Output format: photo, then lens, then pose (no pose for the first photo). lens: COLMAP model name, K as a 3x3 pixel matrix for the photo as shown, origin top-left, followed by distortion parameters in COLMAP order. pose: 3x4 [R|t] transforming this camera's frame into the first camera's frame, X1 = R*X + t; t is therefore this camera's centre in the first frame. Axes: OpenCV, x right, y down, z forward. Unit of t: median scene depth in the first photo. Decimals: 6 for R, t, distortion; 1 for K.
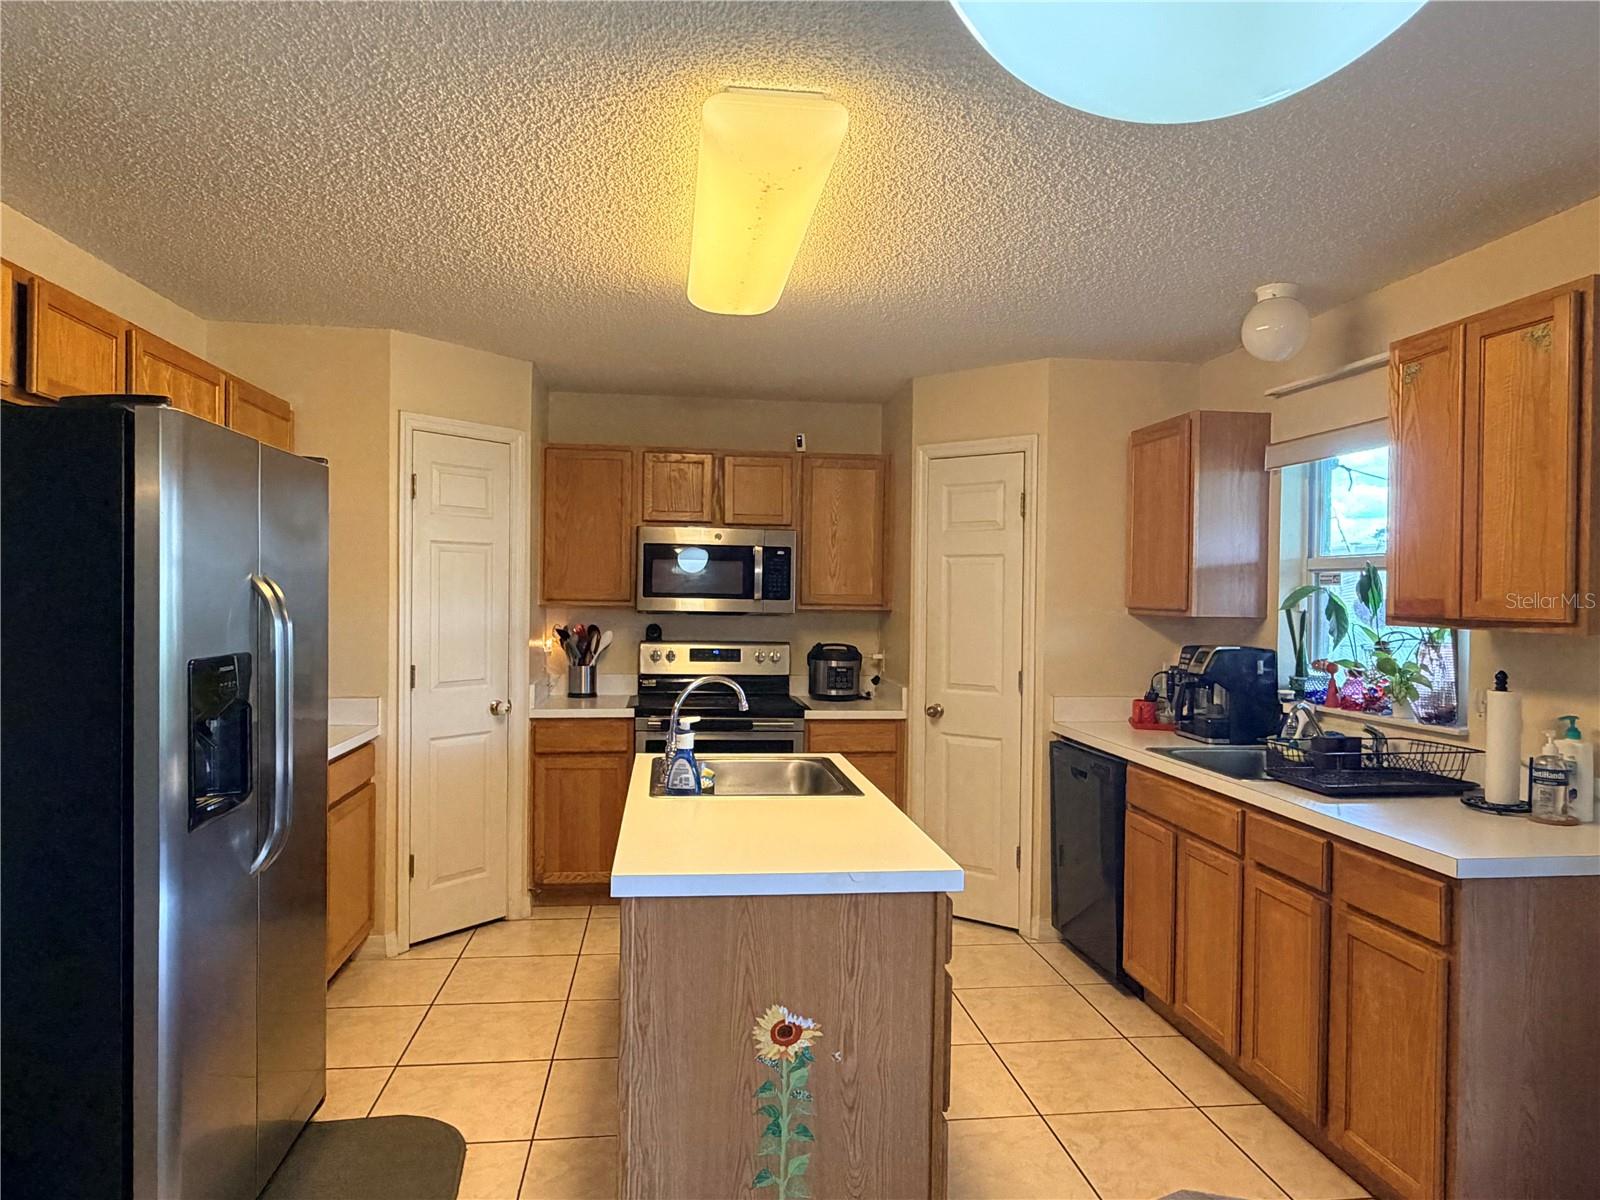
lens RADIAL K [[1021.5, 0, 798.0], [0, 1021.5, 602.5], [0, 0, 1]] dist [-0.001567, 0.001386]
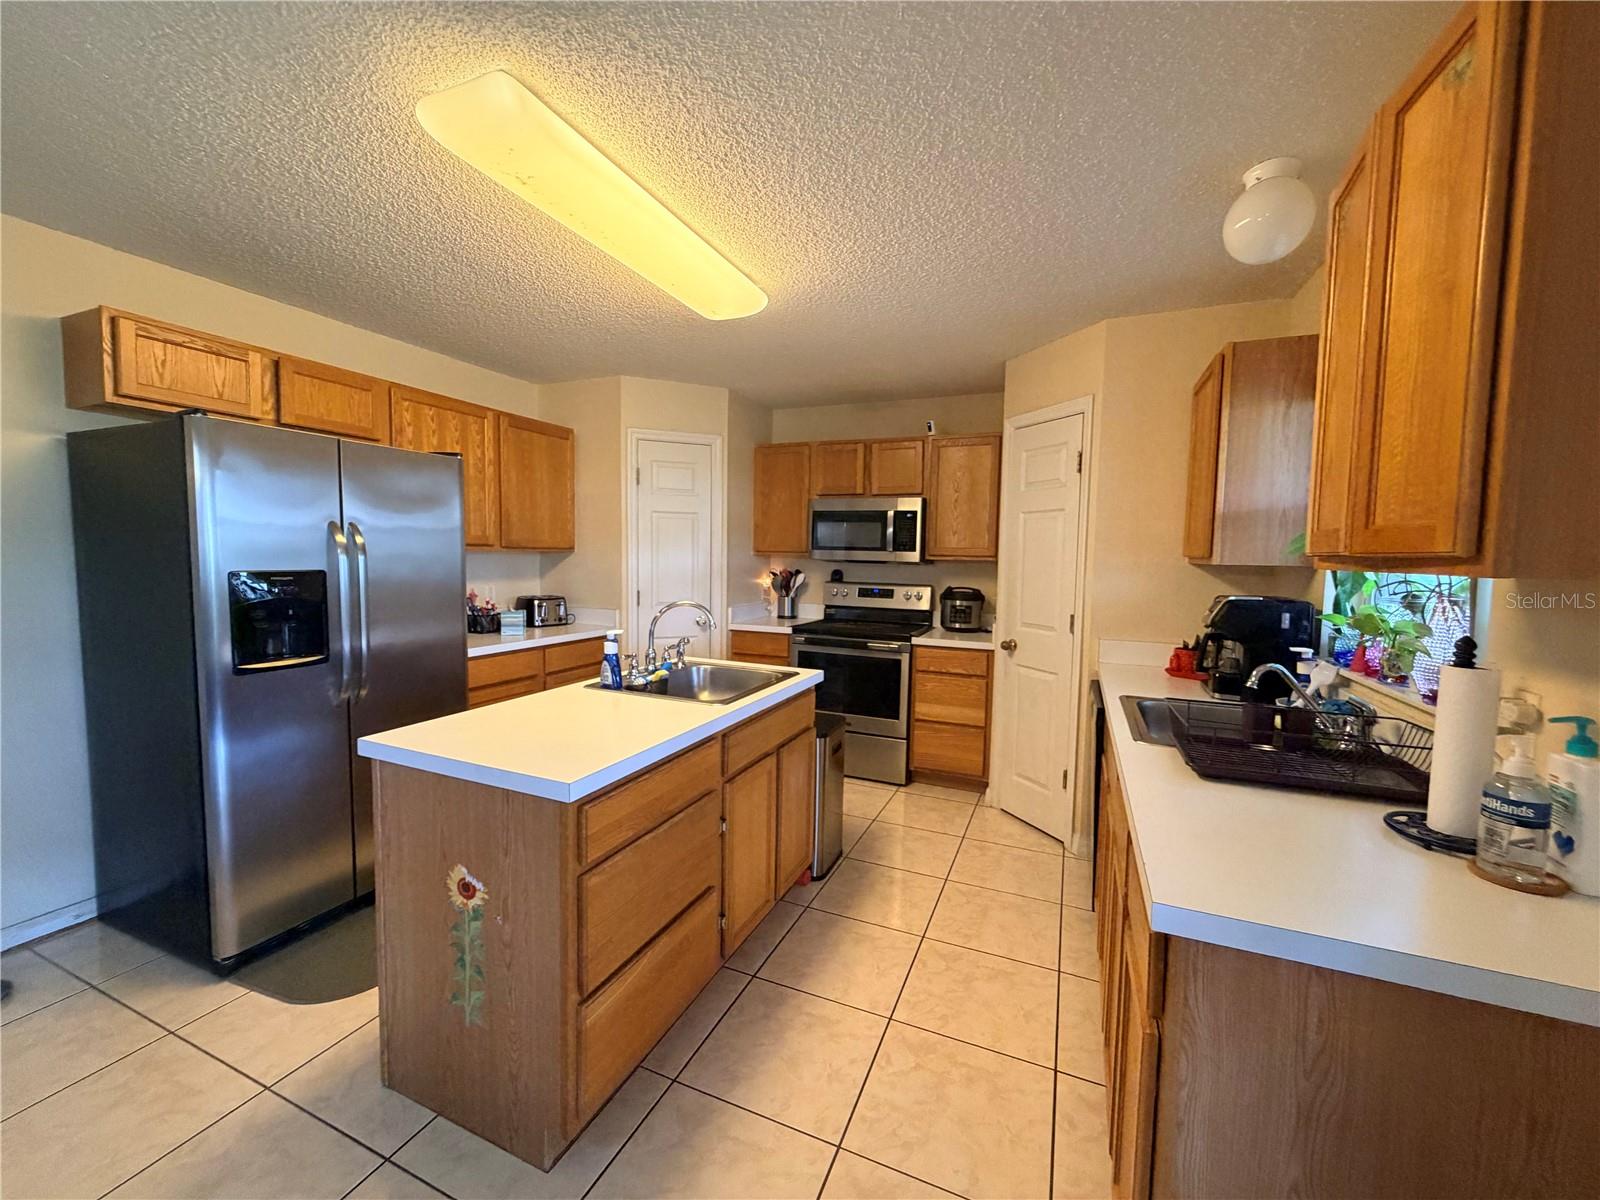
lens RADIAL K [[642.4, 0, 798.5], [0, 642.4, 598.5], [0, 0, 1]] dist [0.001307, 0.000380]
pose [[0.860234, 0.037496, -0.508519, 0.316928], [-0.010049, 0.998346, 0.056614, 0.013649], [0.509800, -0.043591, 0.859188, 0.252532]]
